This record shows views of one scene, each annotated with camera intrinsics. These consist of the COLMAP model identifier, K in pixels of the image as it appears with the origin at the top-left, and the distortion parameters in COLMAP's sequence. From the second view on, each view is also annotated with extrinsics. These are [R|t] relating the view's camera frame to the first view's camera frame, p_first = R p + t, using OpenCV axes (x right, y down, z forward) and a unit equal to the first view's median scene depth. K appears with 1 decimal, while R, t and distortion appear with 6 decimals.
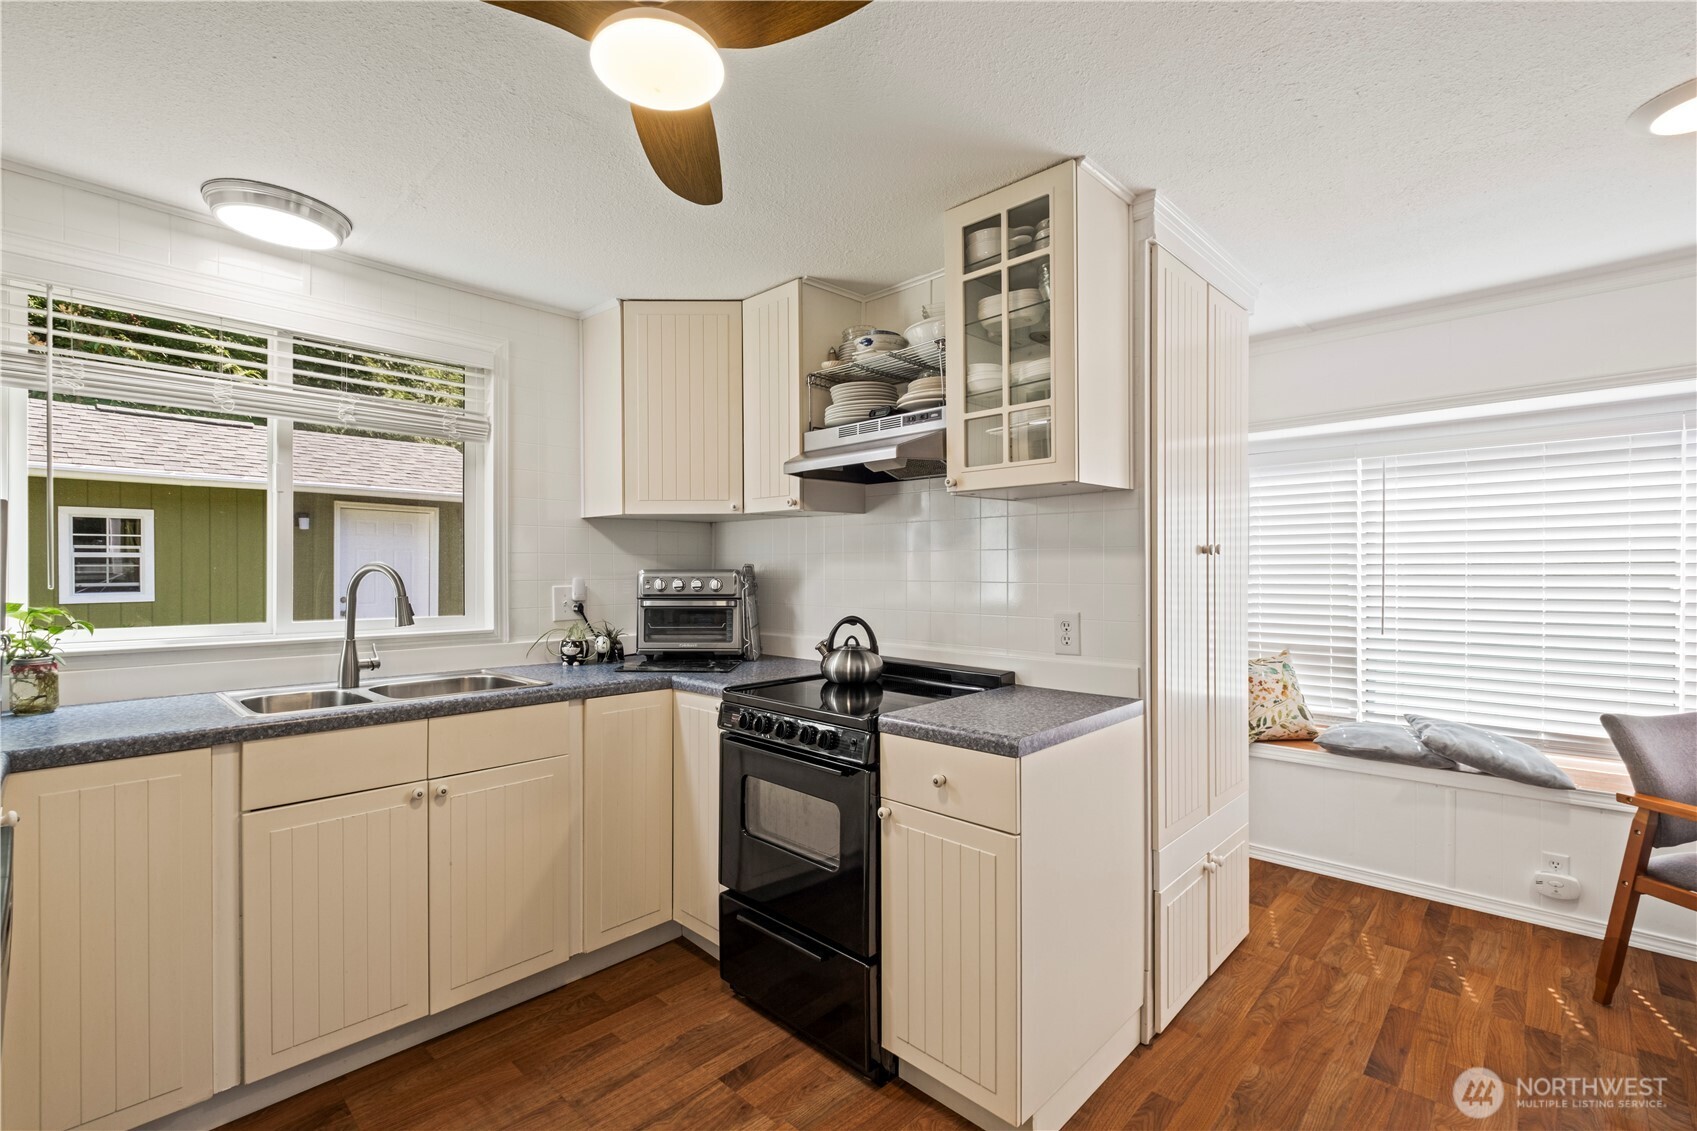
lens RADIAL K [[744.8, 0, 855.6], [0, 744.8, 571.2], [0, 0, 1]] dist [0.006235, -0.005701]
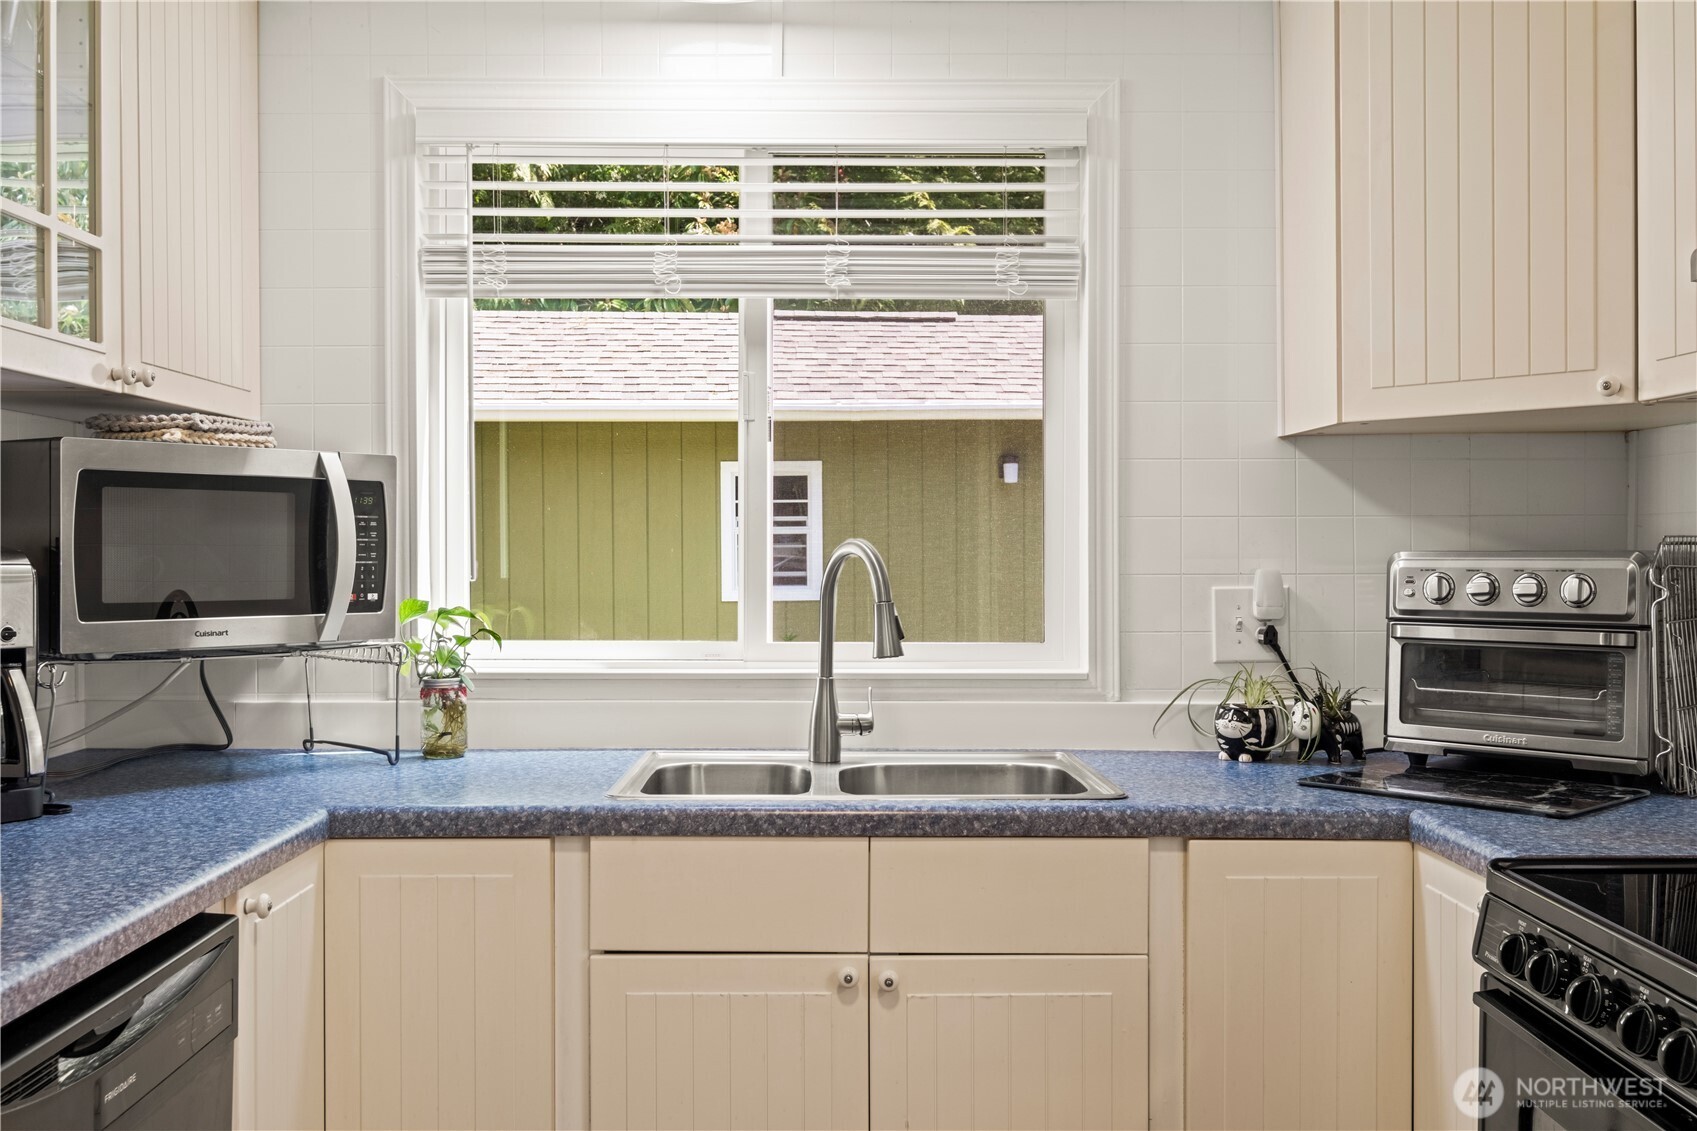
lens RADIAL K [[1544.1, 0, 848.2], [0, 1544.1, 572.2], [0, 0, 1]] dist [0.001697, 0.000000]
pose [[0.689491, 0.008227, -0.724247, 0.173089], [0.000511, 0.999930, 0.011845, -0.000977], [0.724294, -0.008537, 0.689438, 0.213819]]
